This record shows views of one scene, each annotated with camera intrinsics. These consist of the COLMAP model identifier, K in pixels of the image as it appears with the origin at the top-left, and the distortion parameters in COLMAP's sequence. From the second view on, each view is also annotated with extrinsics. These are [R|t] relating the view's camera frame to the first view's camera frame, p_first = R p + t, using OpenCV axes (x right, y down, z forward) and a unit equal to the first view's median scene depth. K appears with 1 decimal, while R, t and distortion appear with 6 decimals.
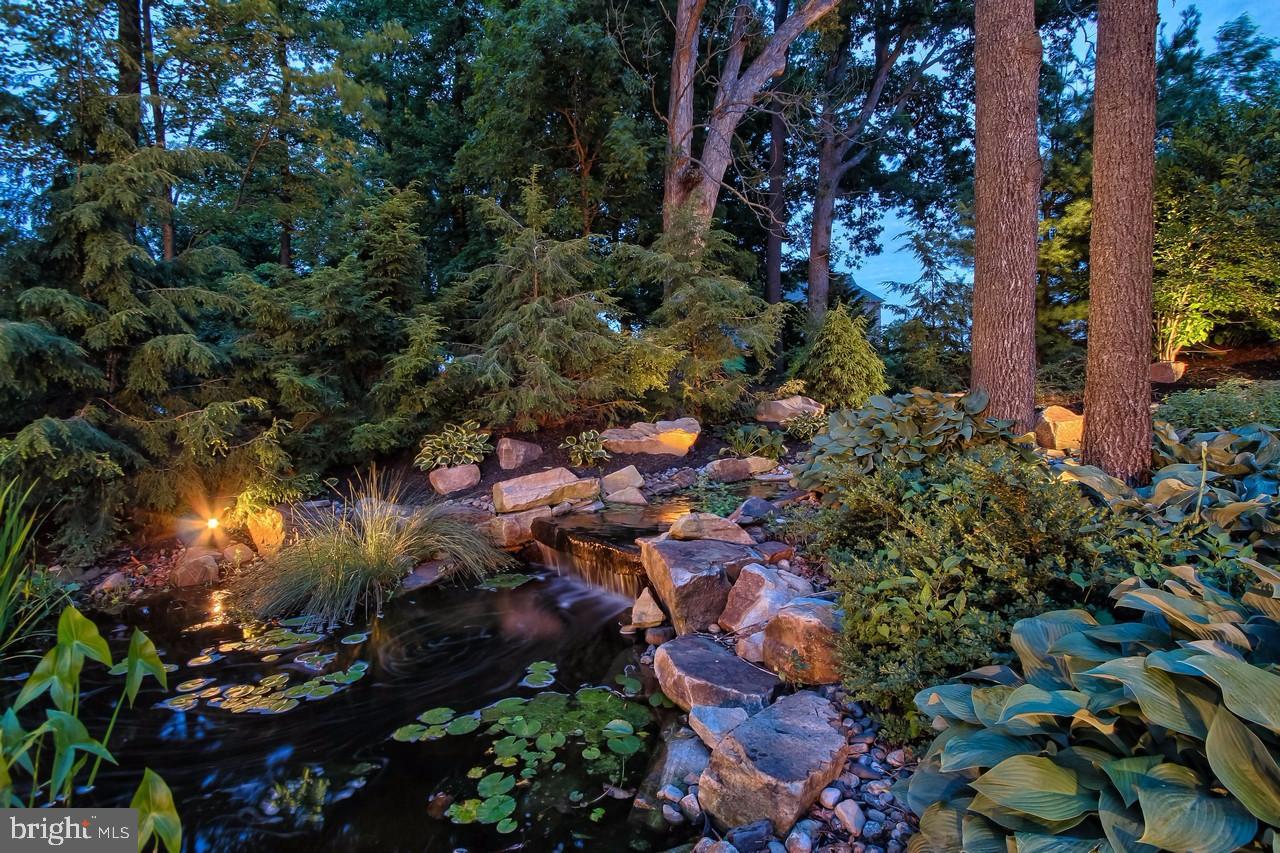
lens RADIAL K [[616.2, 0, 617.8], [0, 616.2, 411.7], [0, 0, 1]] dist [-0.014153, 0.000374]
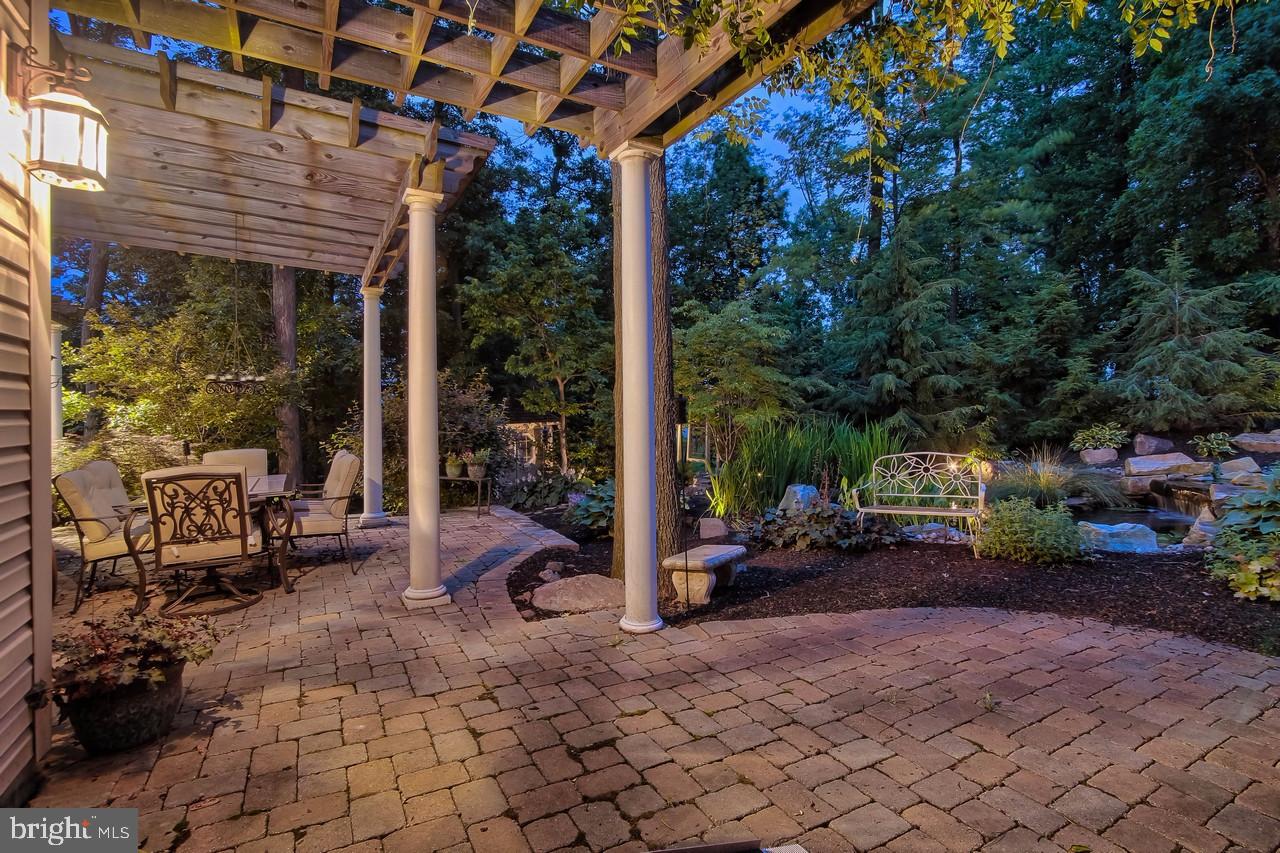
lens RADIAL K [[590.3, 0, 641.4], [0, 590.3, 407.3], [0, 0, 1]] dist [-0.004439, -0.000705]
pose [[0.586821, 0.018267, -0.809511, 0.263405], [-0.030036, 0.999549, 0.000782, 0.011990], [0.809160, 0.023855, 0.587105, -0.831407]]
